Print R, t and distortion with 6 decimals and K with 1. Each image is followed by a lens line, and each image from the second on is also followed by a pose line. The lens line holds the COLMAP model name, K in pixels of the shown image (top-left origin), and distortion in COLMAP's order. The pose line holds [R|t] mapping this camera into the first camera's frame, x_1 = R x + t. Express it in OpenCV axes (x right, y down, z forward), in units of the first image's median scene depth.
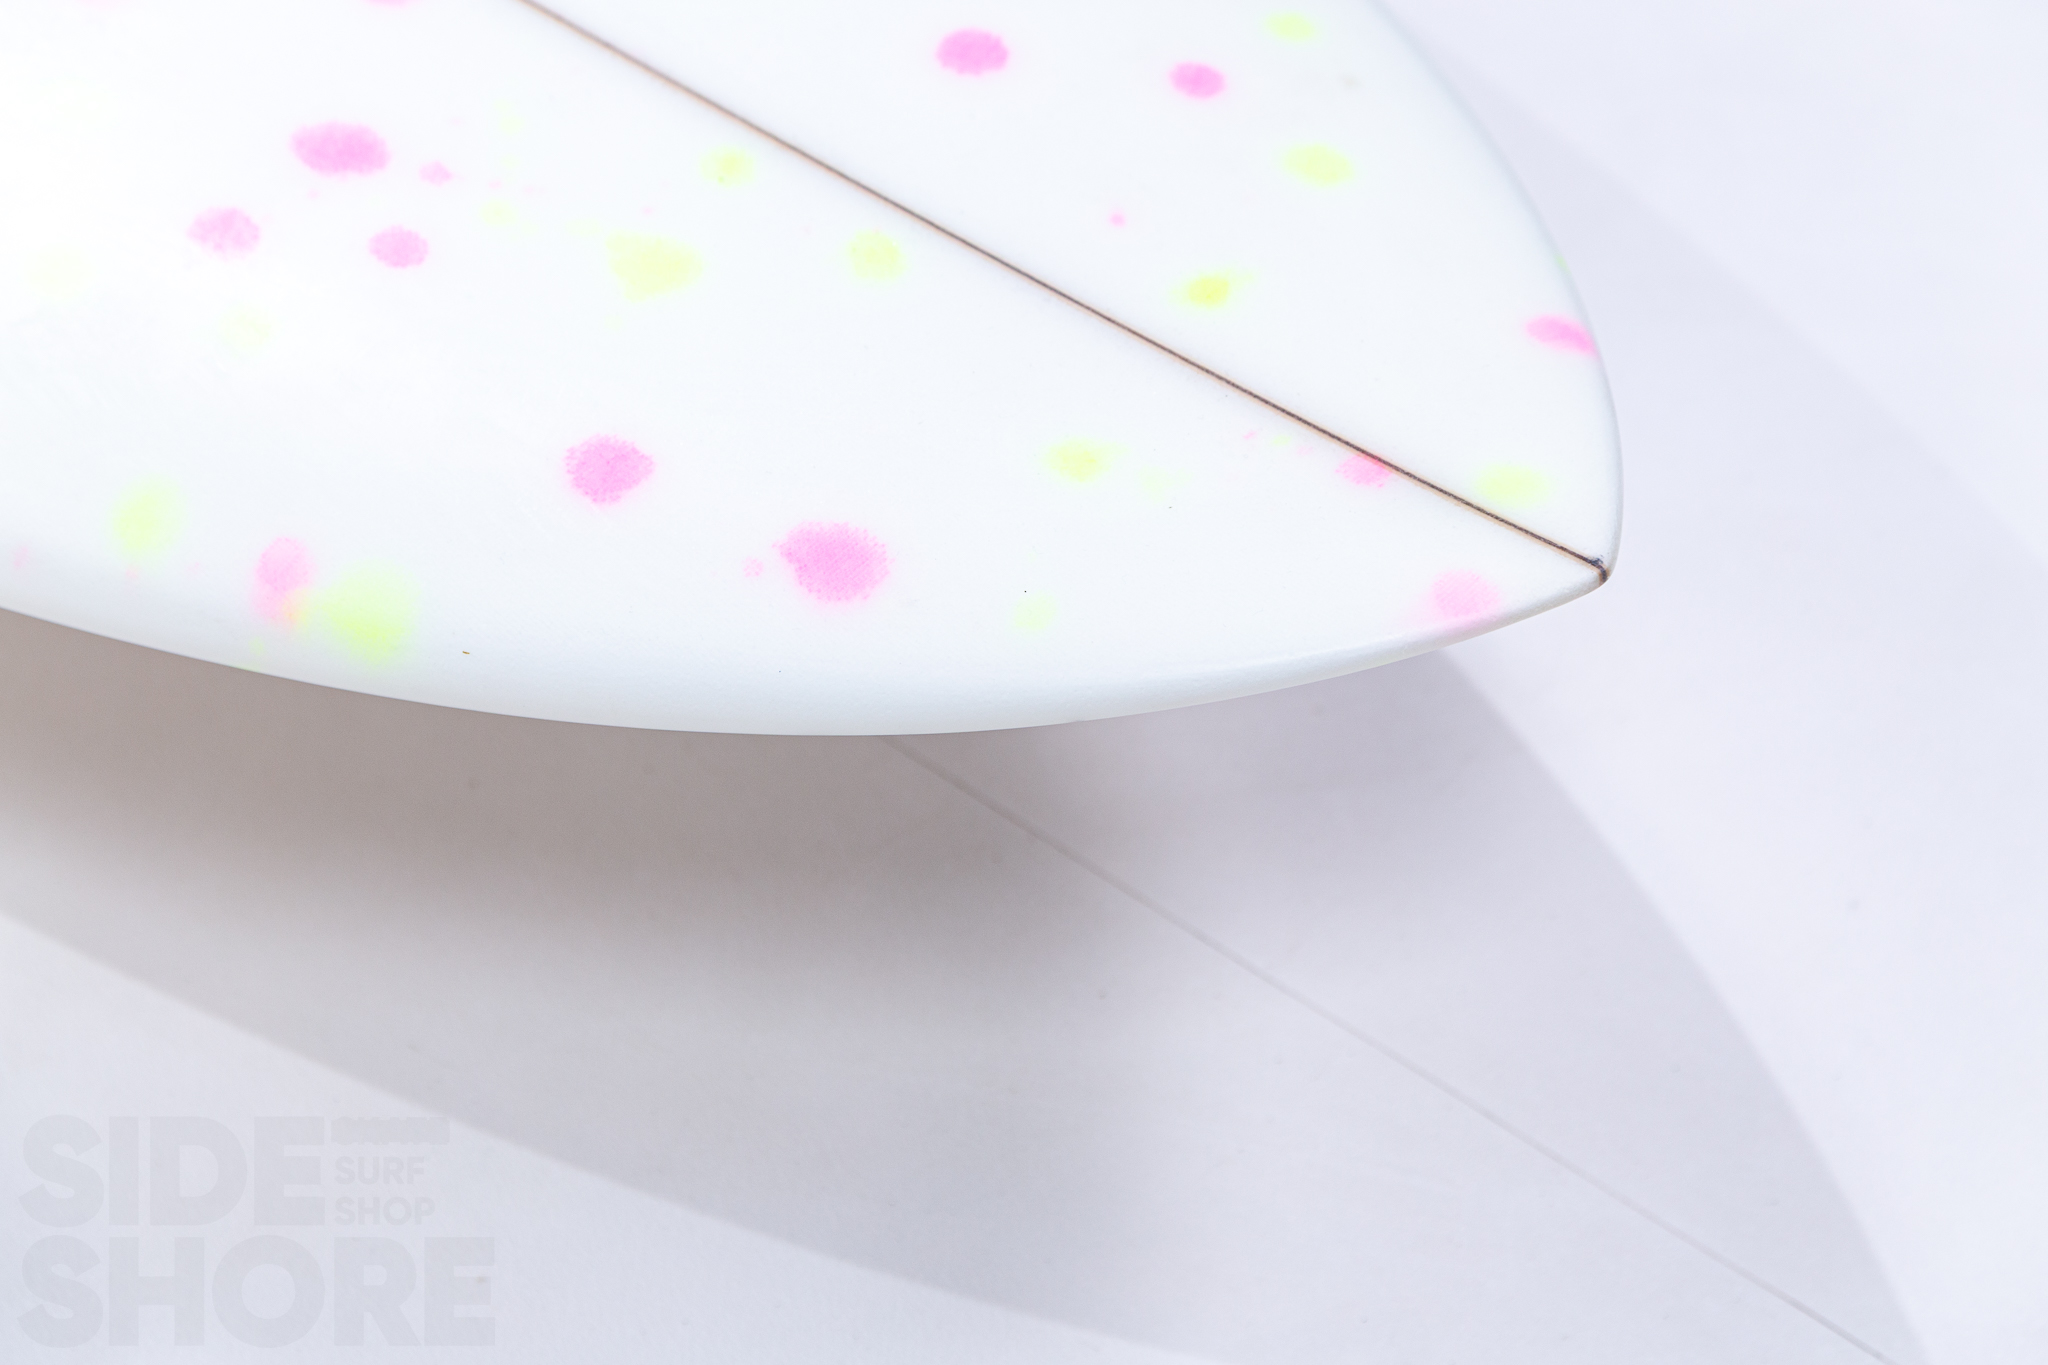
lens RADIAL K [[5719.0, 0, 1026.1], [0, 5719.0, 618.6], [0, 0, 1]] dist [-0.371246, -0.817680]
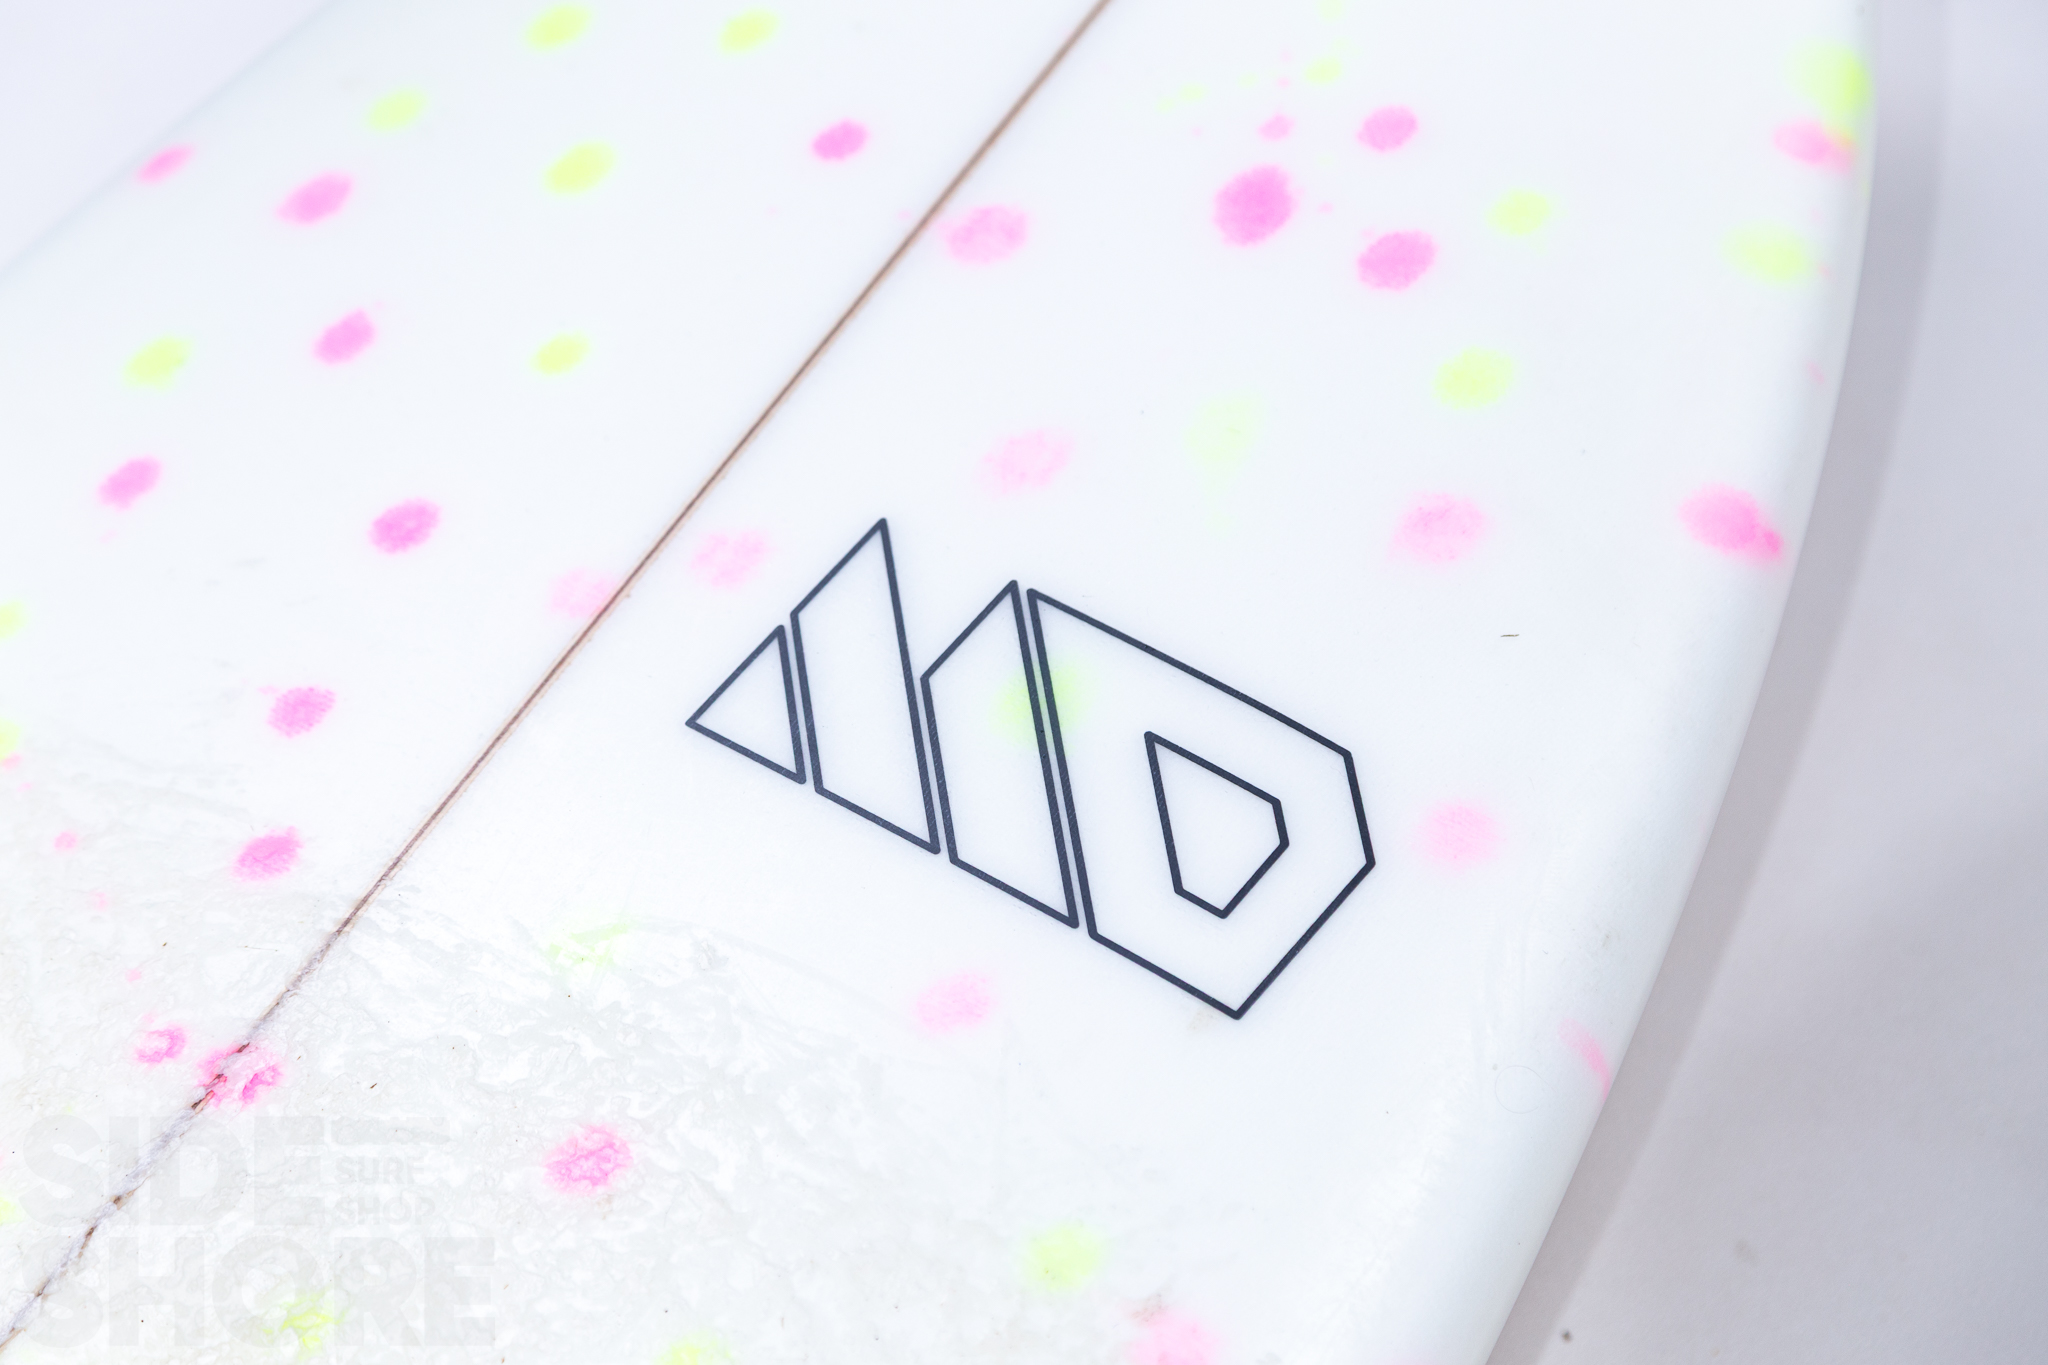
lens RADIAL K [[5719.0, 0, 1026.1], [0, 5719.0, 618.6], [0, 0, 1]] dist [-0.371246, -0.817680]
pose [[-0.120748, -0.742741, 0.658601, -0.847016], [0.822407, 0.296710, 0.485396, -0.592664], [-0.555937, 0.600249, 0.575008, 0.541085]]
